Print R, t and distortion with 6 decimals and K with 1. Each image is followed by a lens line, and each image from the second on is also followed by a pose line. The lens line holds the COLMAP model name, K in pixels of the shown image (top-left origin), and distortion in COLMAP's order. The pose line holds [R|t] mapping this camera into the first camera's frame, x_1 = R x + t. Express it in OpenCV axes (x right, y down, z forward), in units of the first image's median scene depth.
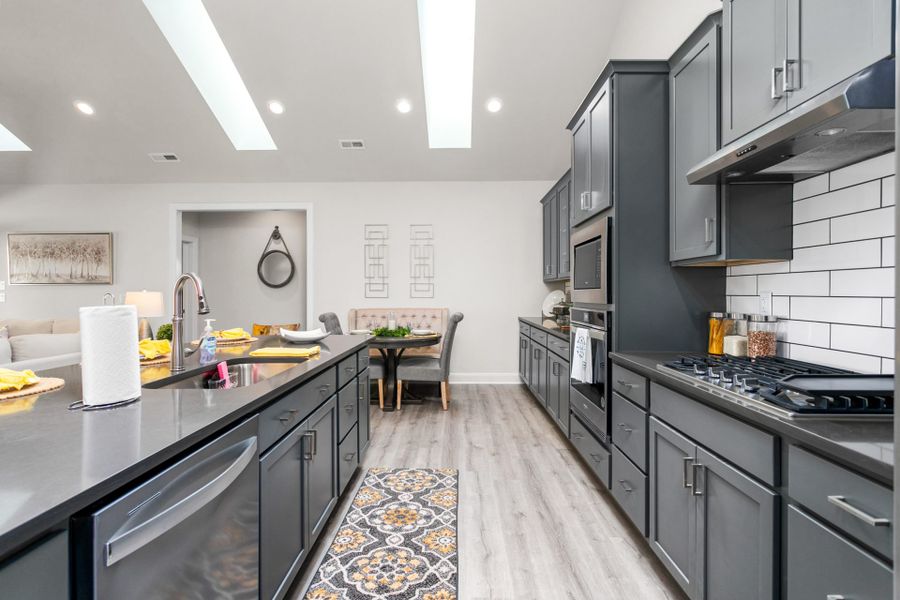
lens RADIAL K [[426.8, 0, 450.0], [0, 426.8, 300.0], [0, 0, 1]] dist [0.001846, 0.000268]
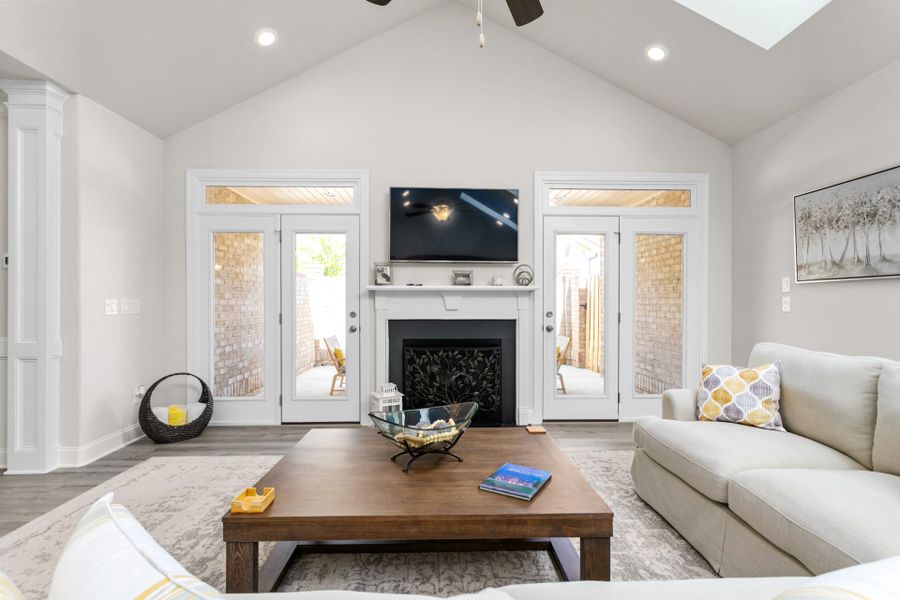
lens RADIAL K [[422.2, 0, 450.0], [0, 422.2, 300.0], [0, 0, 1]] dist [0.000213, 0.000533]
pose [[0.048634, -0.002768, -0.998813, -1.179597], [-0.012098, 0.999921, -0.003361, -0.011844], [0.998743, 0.012247, 0.048597, 1.239576]]
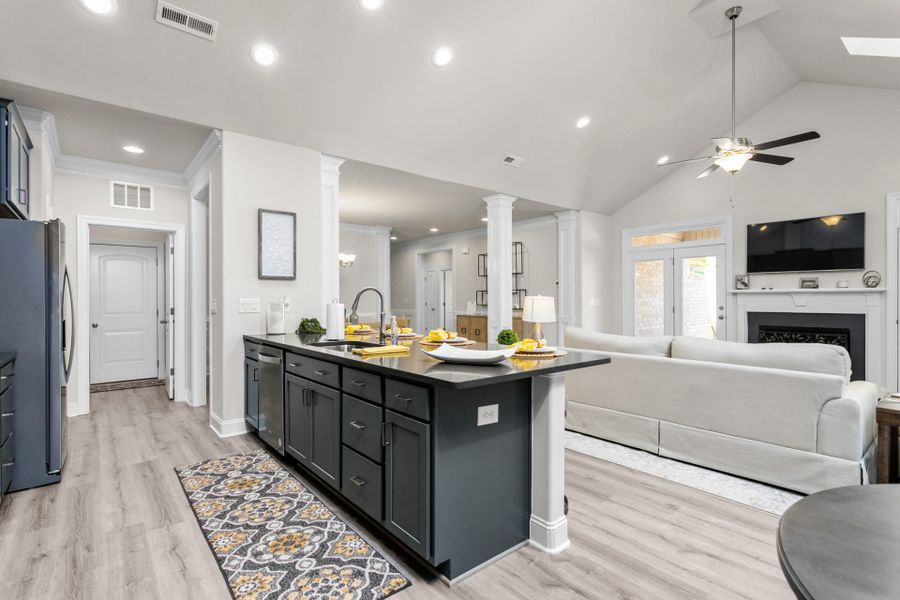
lens RADIAL K [[426.8, 0, 450.0], [0, 426.8, 300.0], [0, 0, 1]] dist [0.001846, 0.000268]
pose [[-0.758612, 0.003531, -0.651533, 0.215812], [-0.005730, 0.999910, 0.012090, -0.029125], [0.651517, 0.012905, -0.758524, 1.886783]]
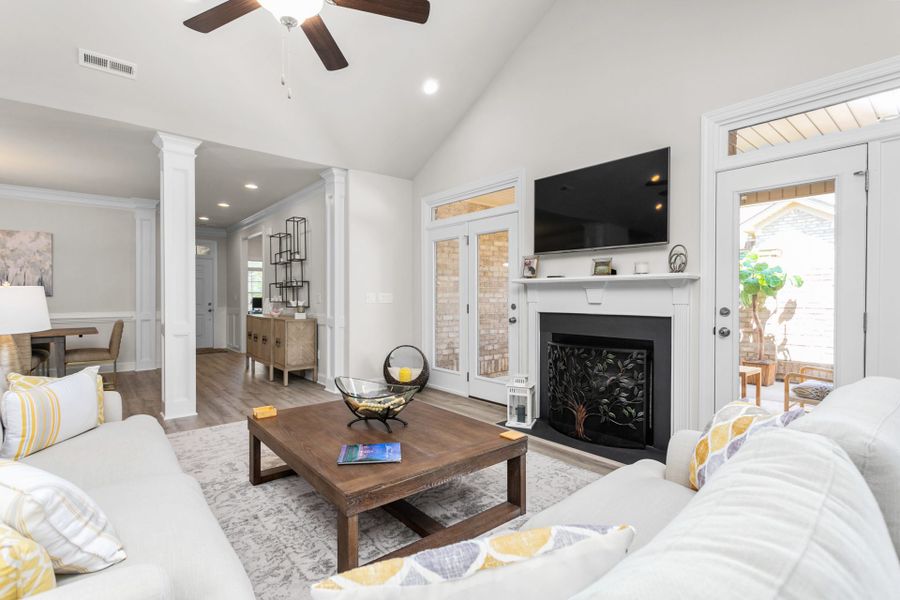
lens RADIAL K [[426.8, 0, 450.0], [0, 426.8, 300.0], [0, 0, 1]] dist [0.001846, 0.000268]
pose [[-0.750930, 0.009742, -0.660310, -1.492429], [-0.004610, 0.999789, 0.019993, -0.018233], [0.660366, 0.018057, -0.750727, 2.159126]]
